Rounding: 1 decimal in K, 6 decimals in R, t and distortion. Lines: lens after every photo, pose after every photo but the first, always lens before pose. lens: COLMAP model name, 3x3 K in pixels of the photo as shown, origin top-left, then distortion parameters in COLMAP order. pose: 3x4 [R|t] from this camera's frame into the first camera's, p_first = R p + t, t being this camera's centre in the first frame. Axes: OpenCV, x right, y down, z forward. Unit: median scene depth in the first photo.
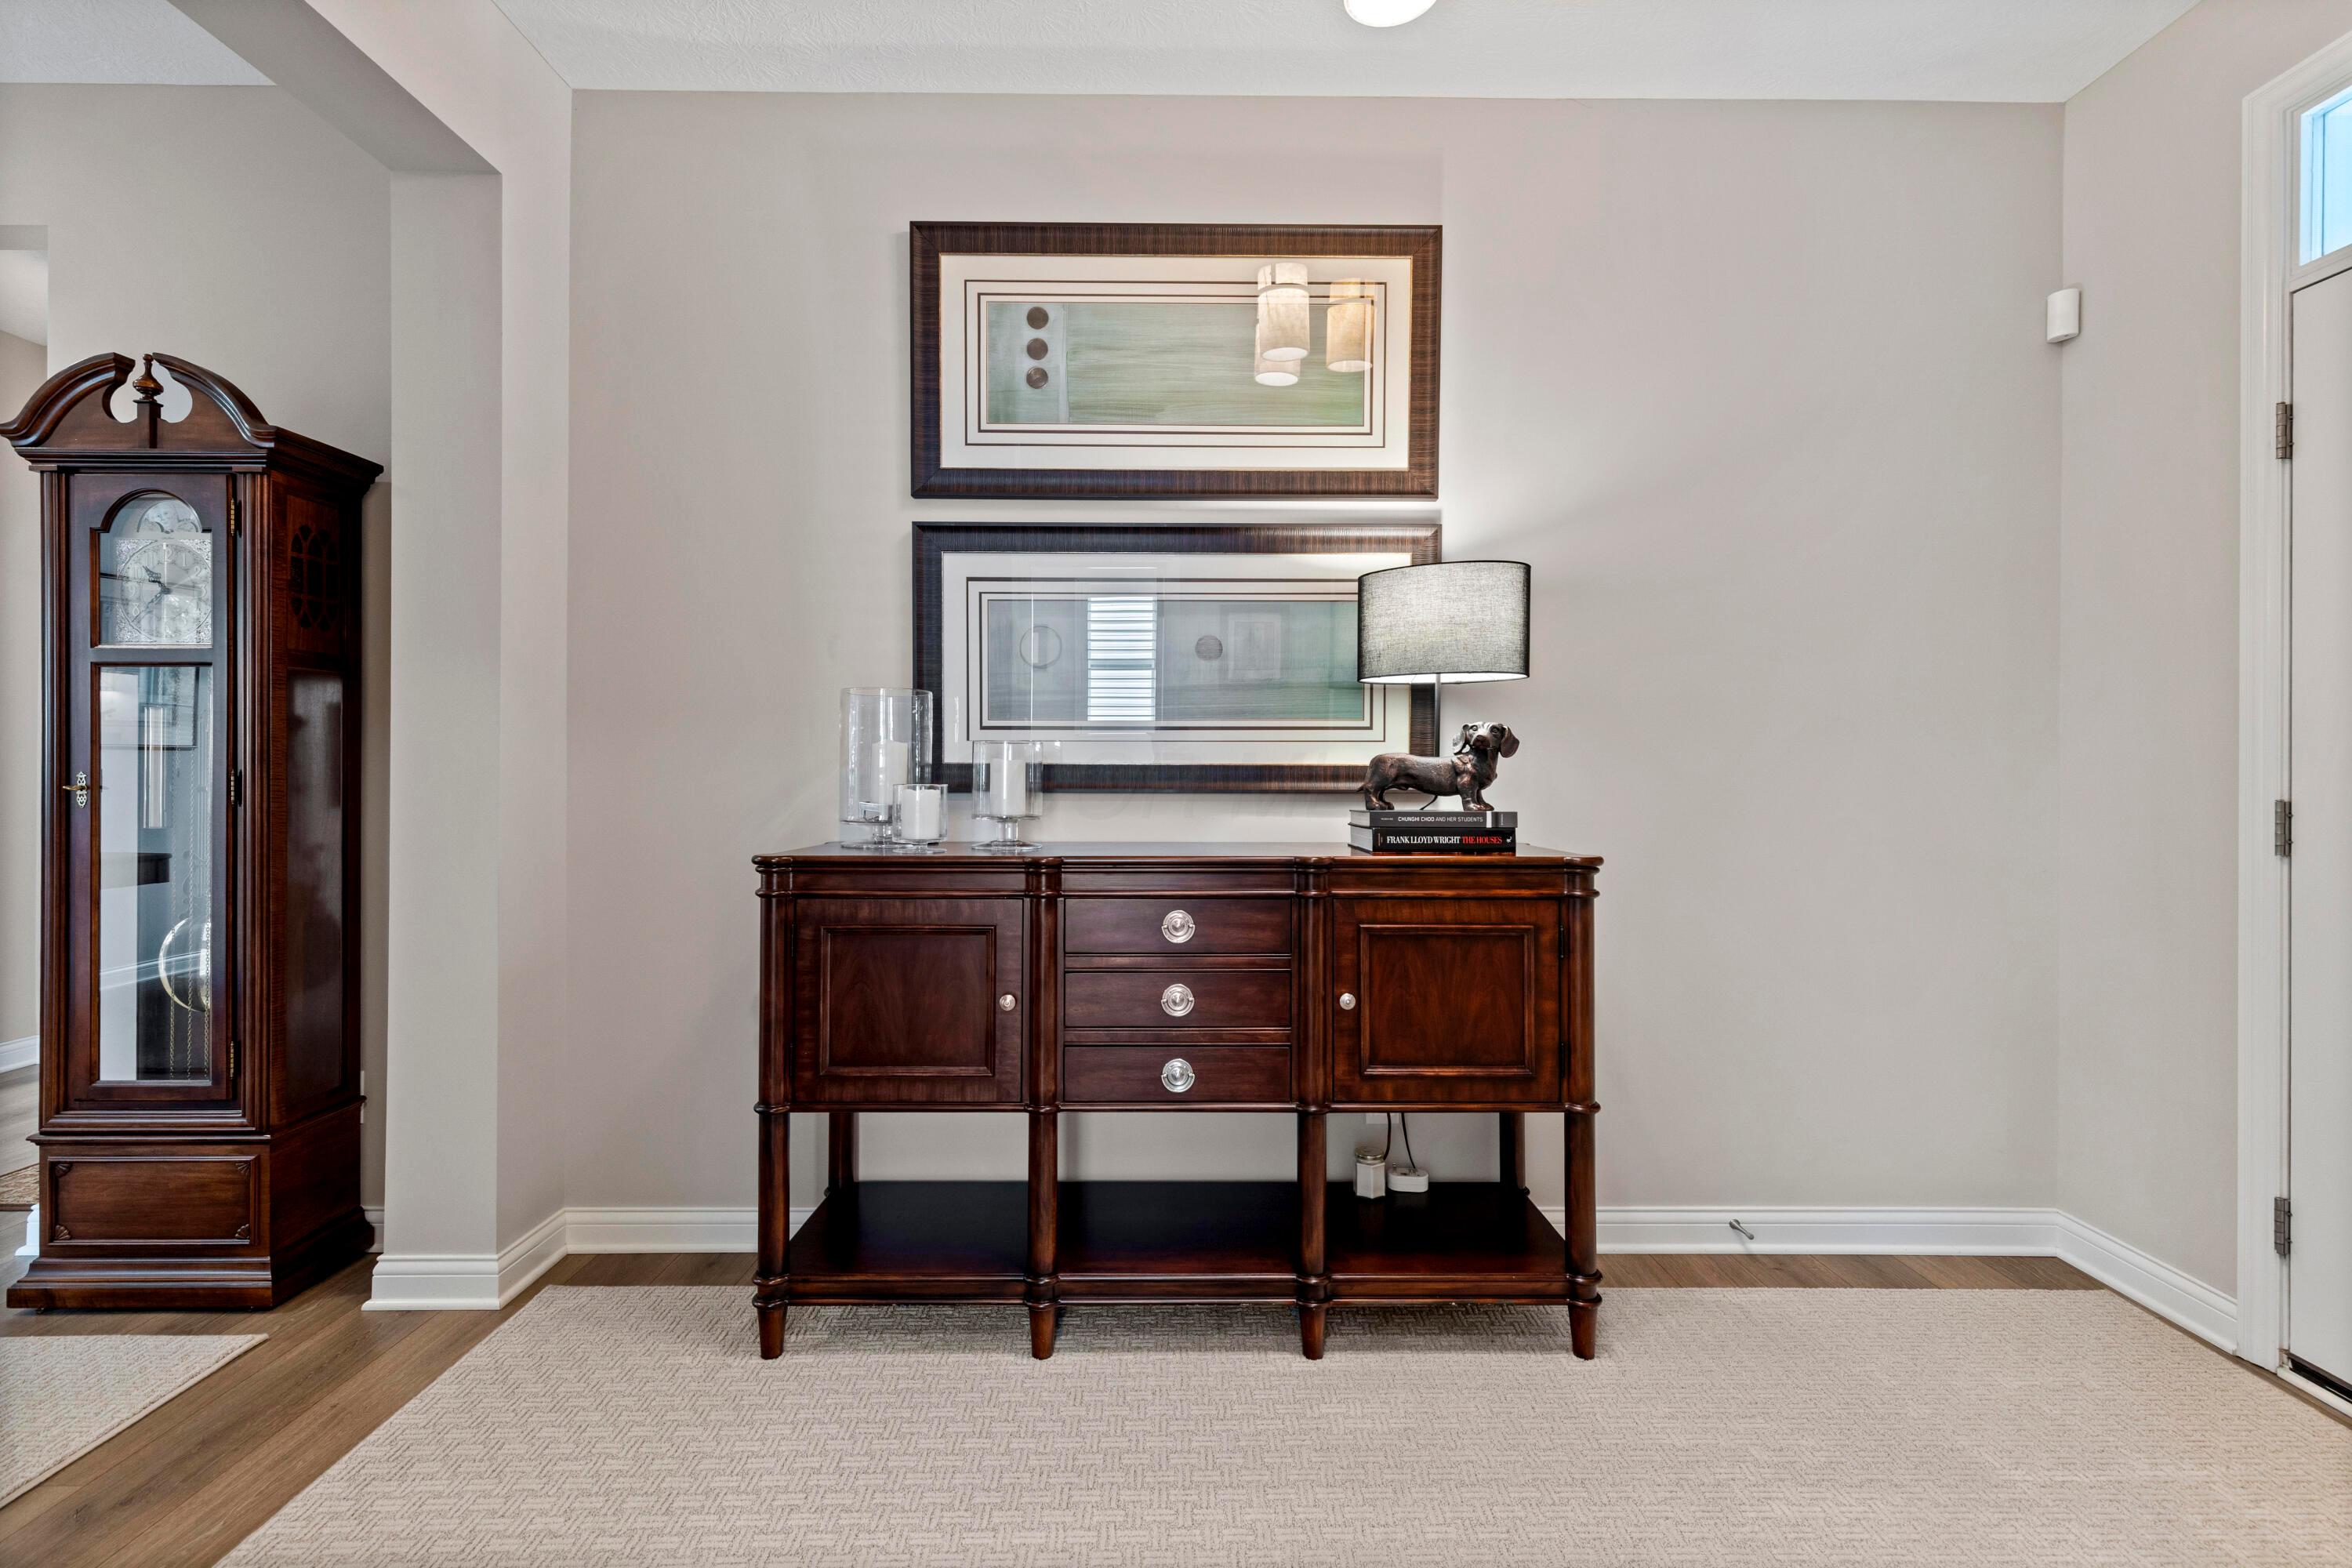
lens RADIAL K [[1053.8, 0, 1179.4], [0, 1053.8, 767.7], [0, 0, 1]] dist [0.002258, 0.000417]
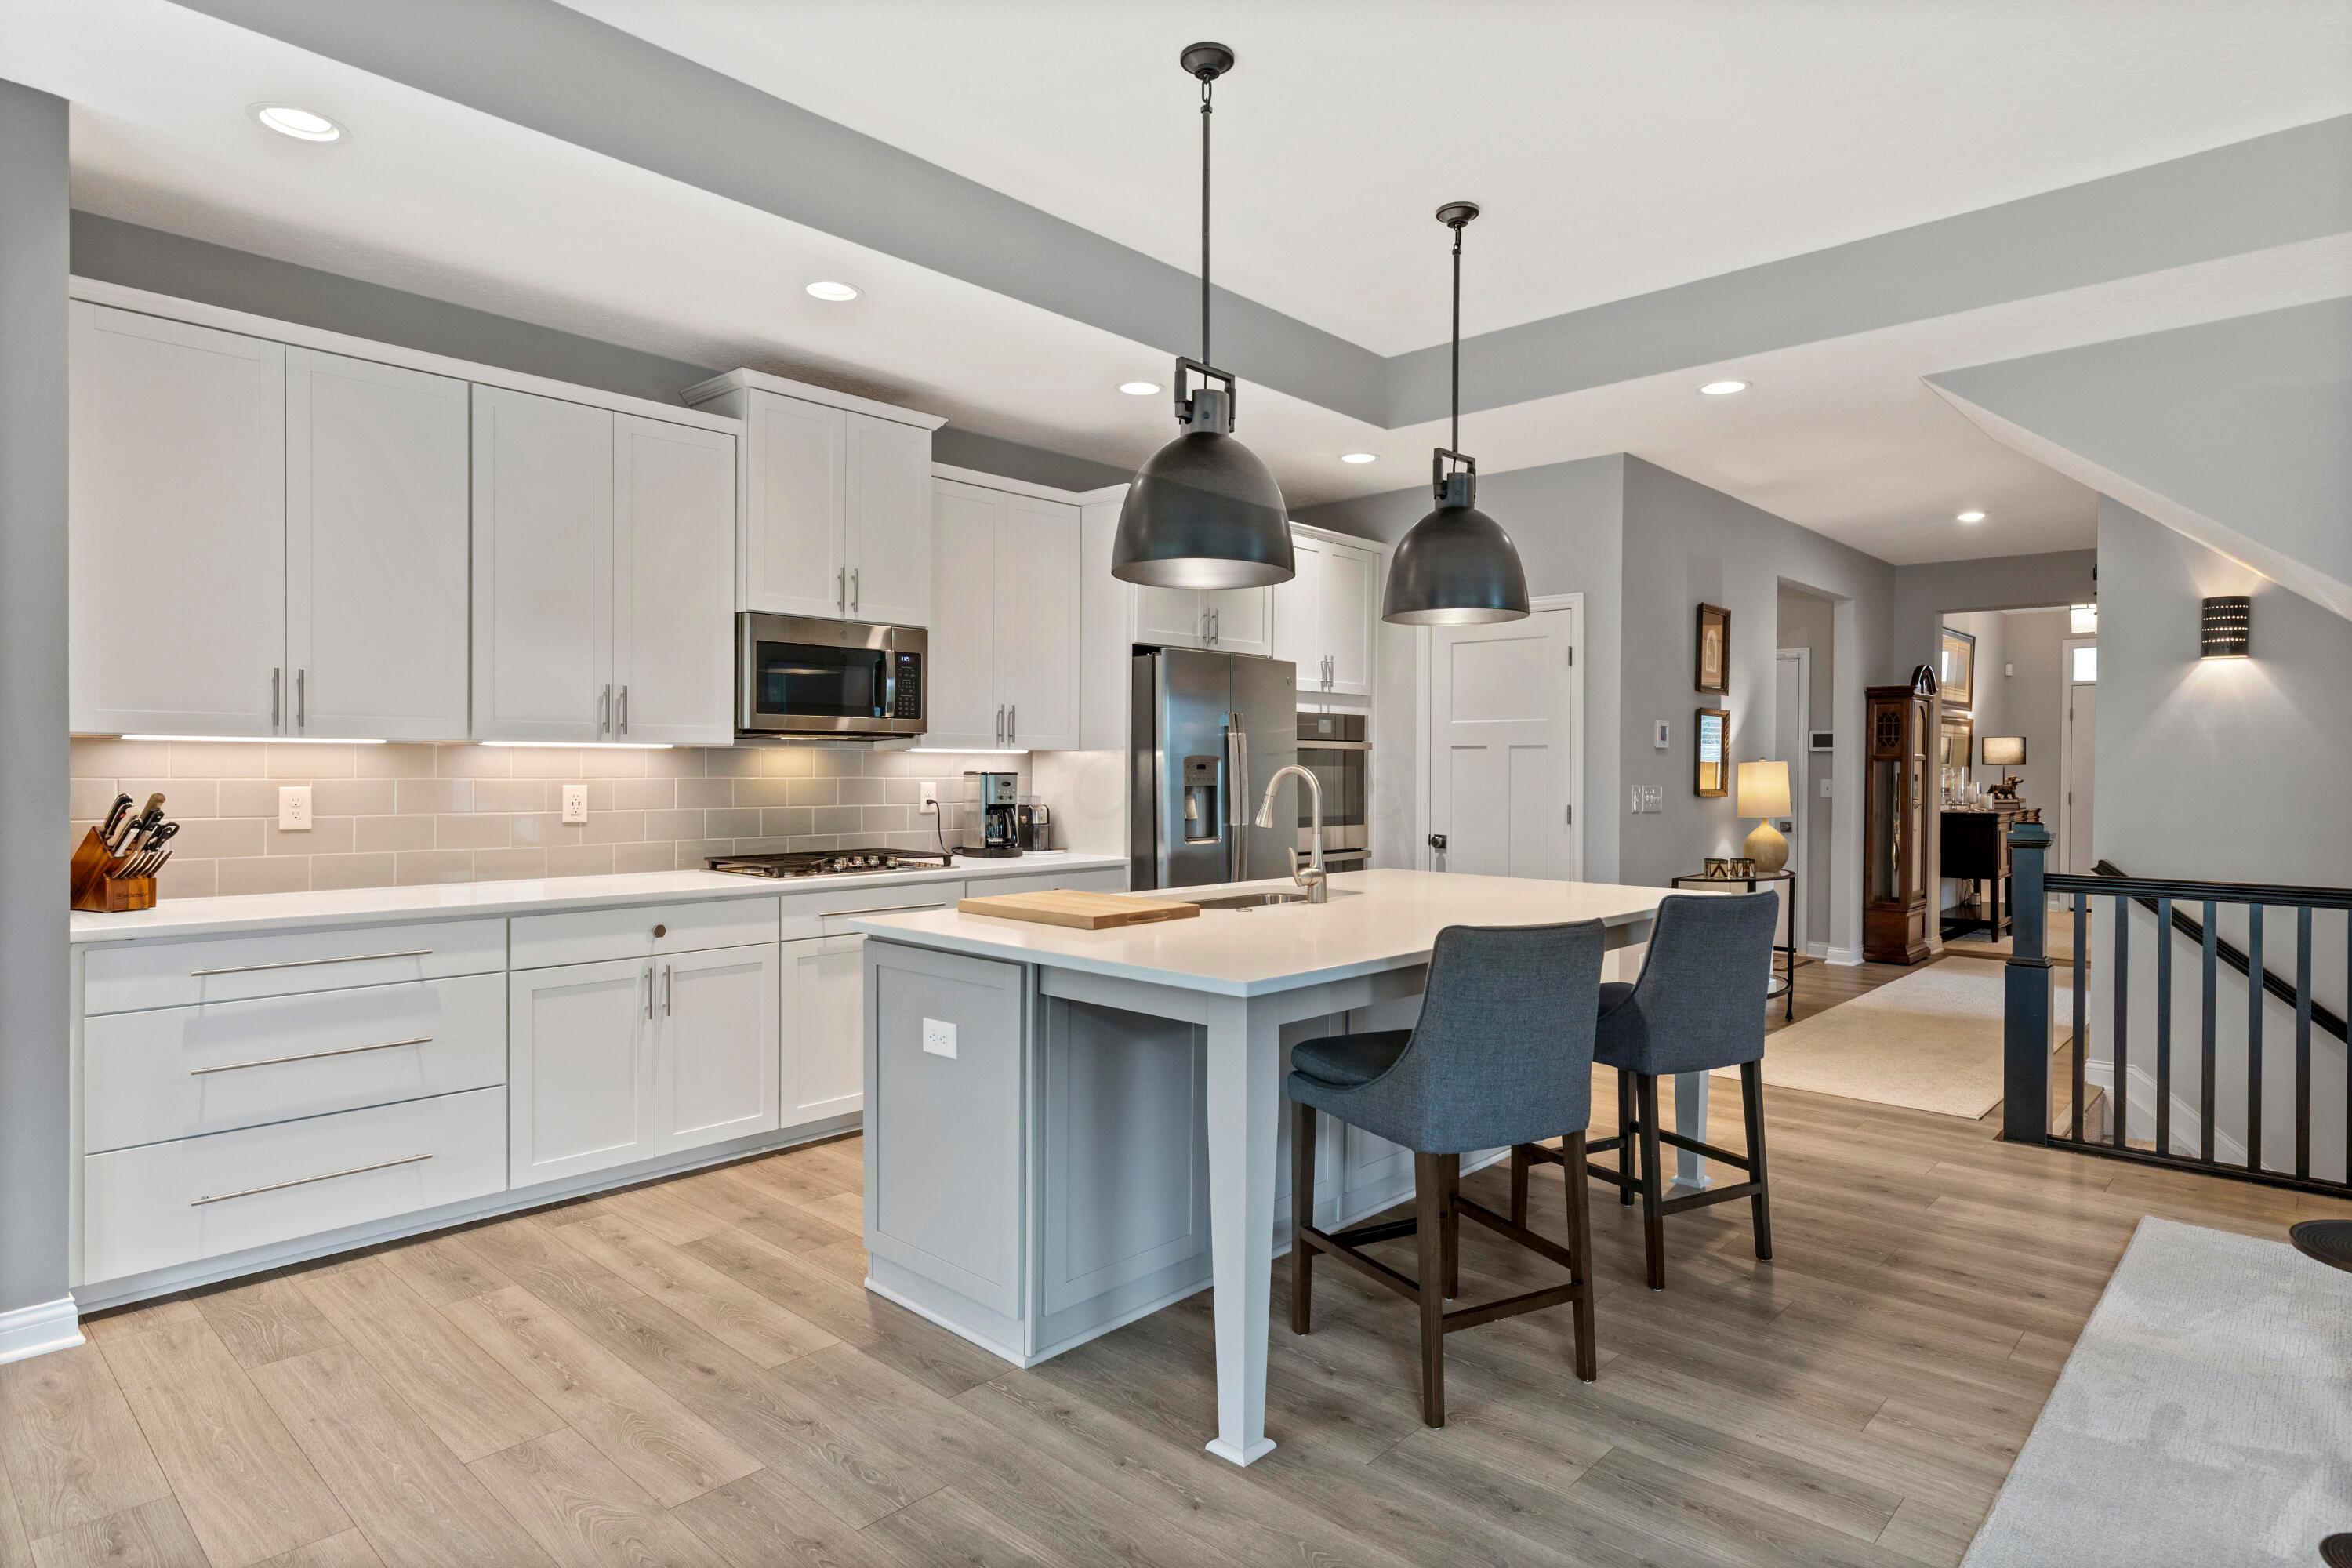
lens RADIAL K [[1287.0, 0, 1176.0], [0, 1287.0, 784.0], [0, 0, 1]] dist [-0.001297, -0.000605]
pose [[0.688099, -0.005889, 0.725593, -5.736862], [-0.005756, 0.999891, 0.013574, -0.065450], [-0.725594, -0.013517, 0.687990, -0.055745]]
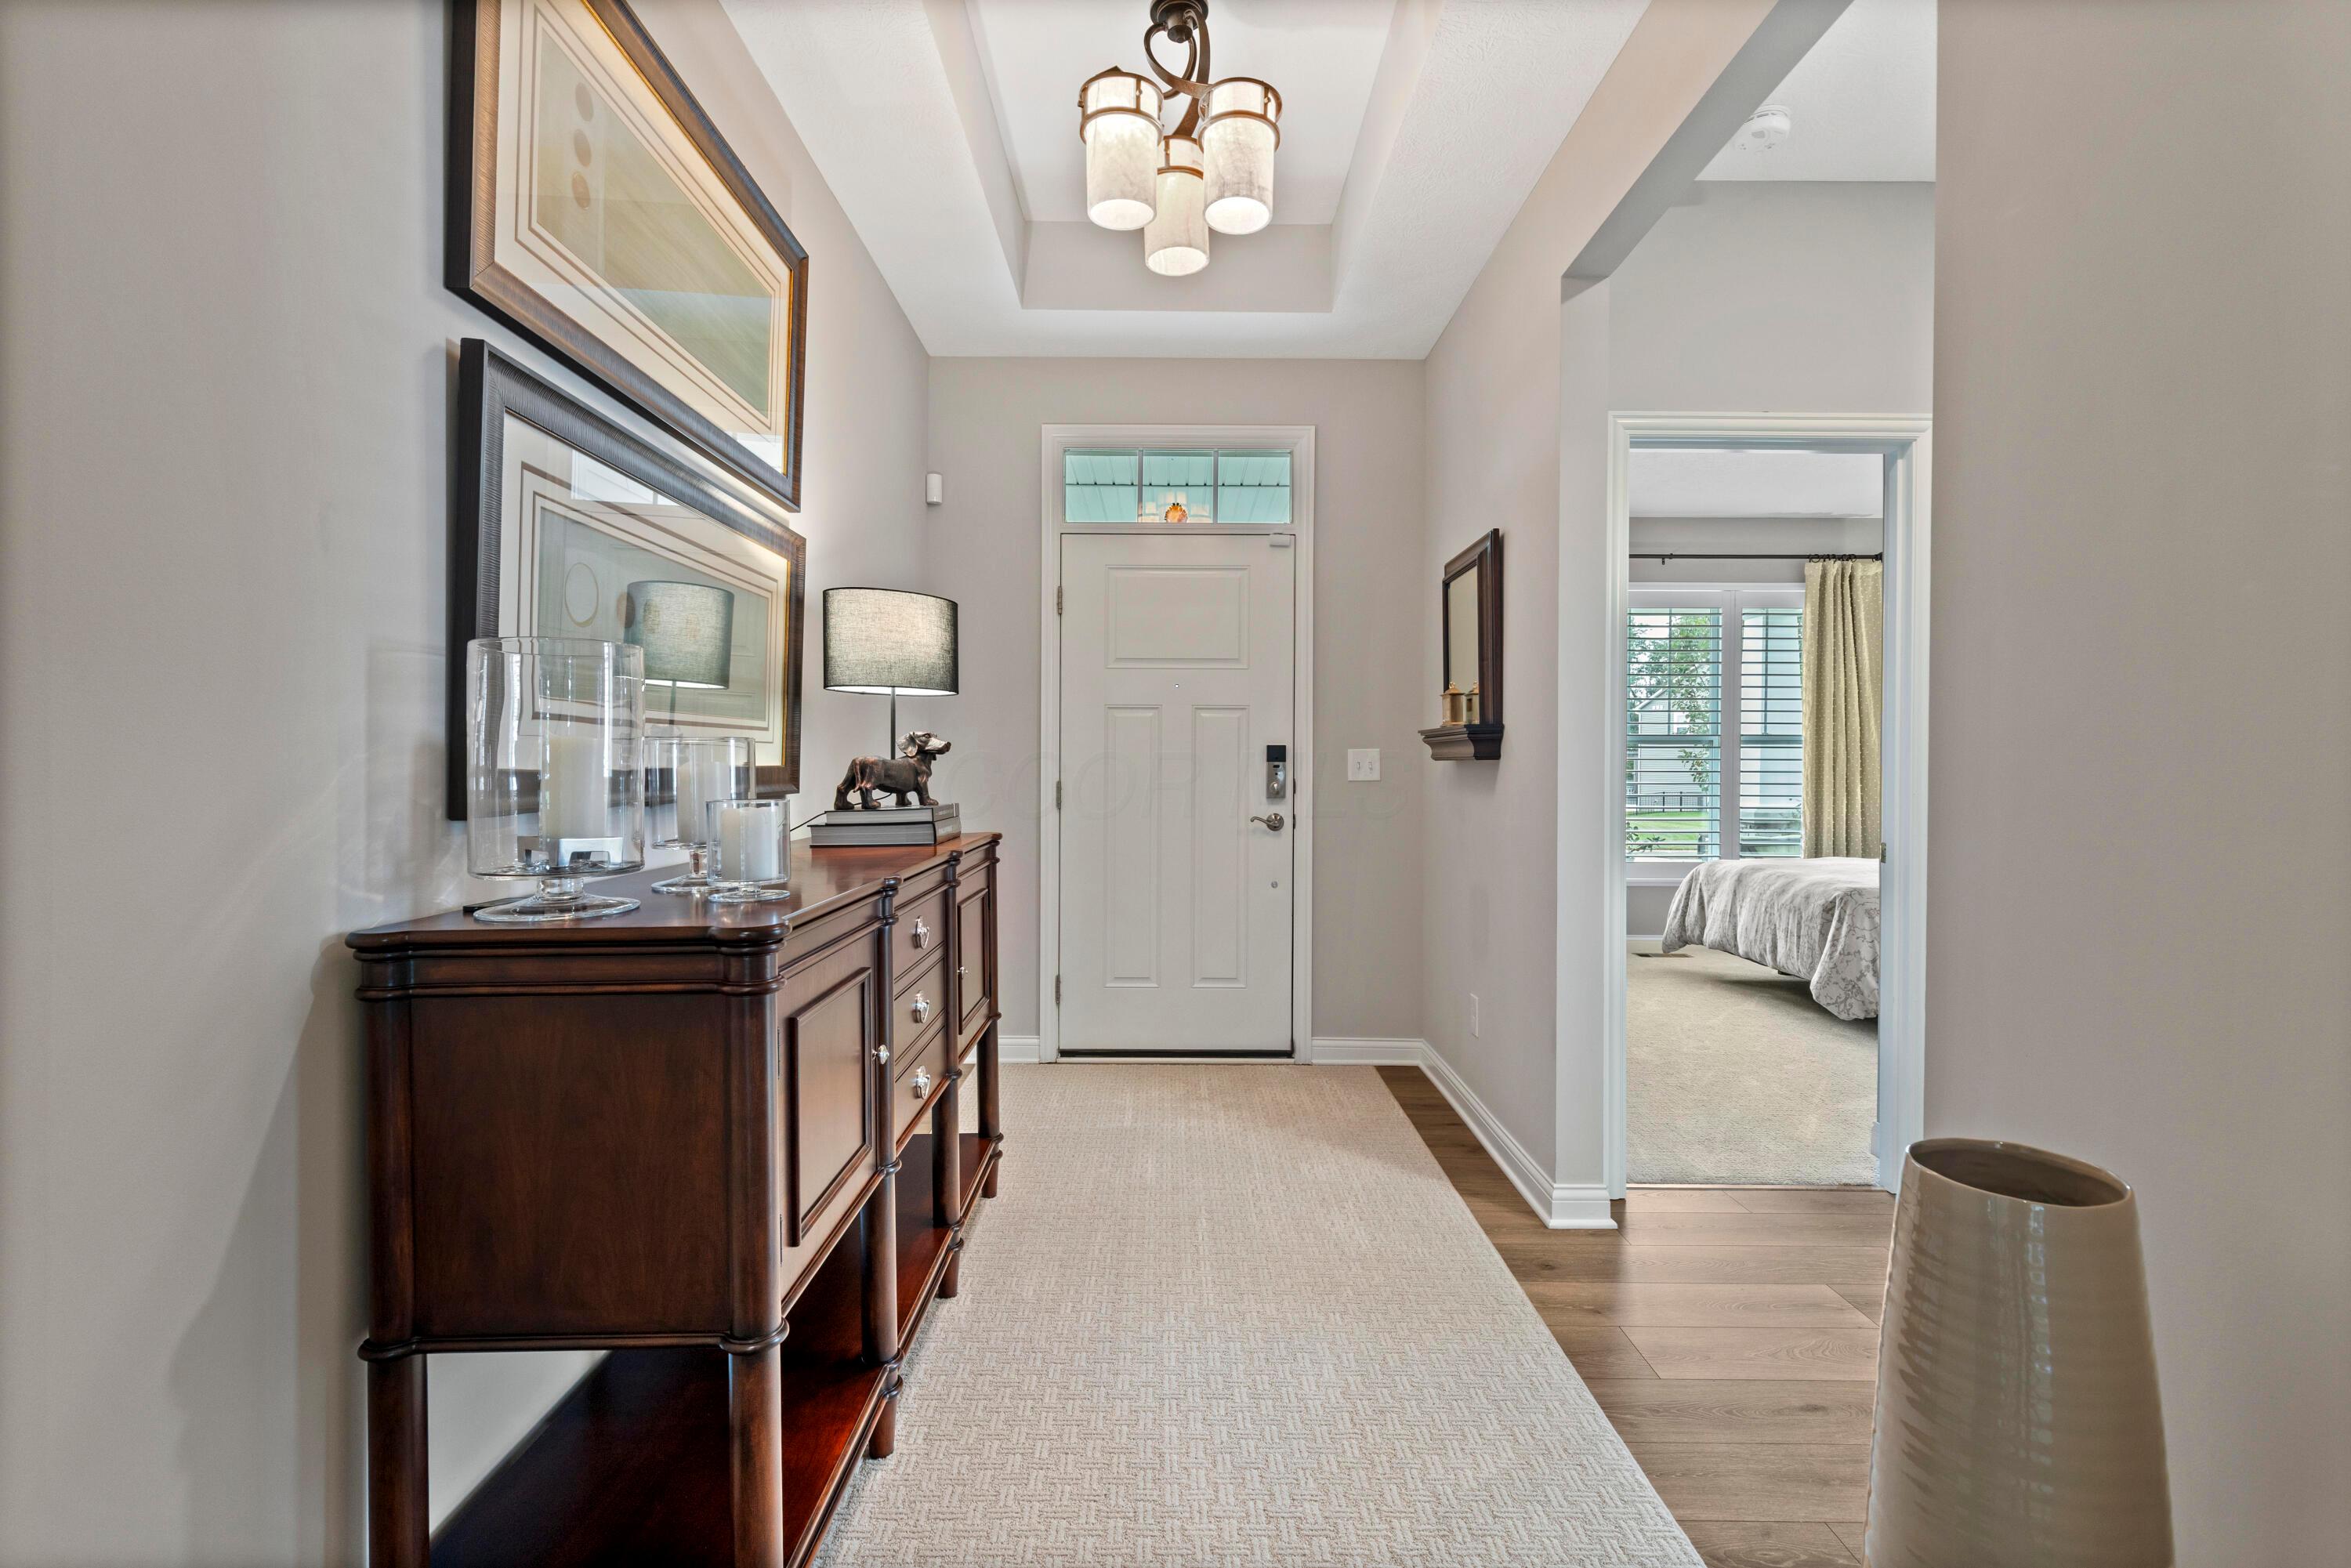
lens RADIAL K [[1053.3, 0, 1178.9], [0, 1053.3, 767.7], [0, 0, 1]] dist [0.002258, 0.000417]
pose [[-0.000576, -0.008145, 0.999967, -0.972302], [-0.008203, 0.999933, 0.008140, -0.015484], [-0.999966, -0.008198, -0.000643, 0.745231]]
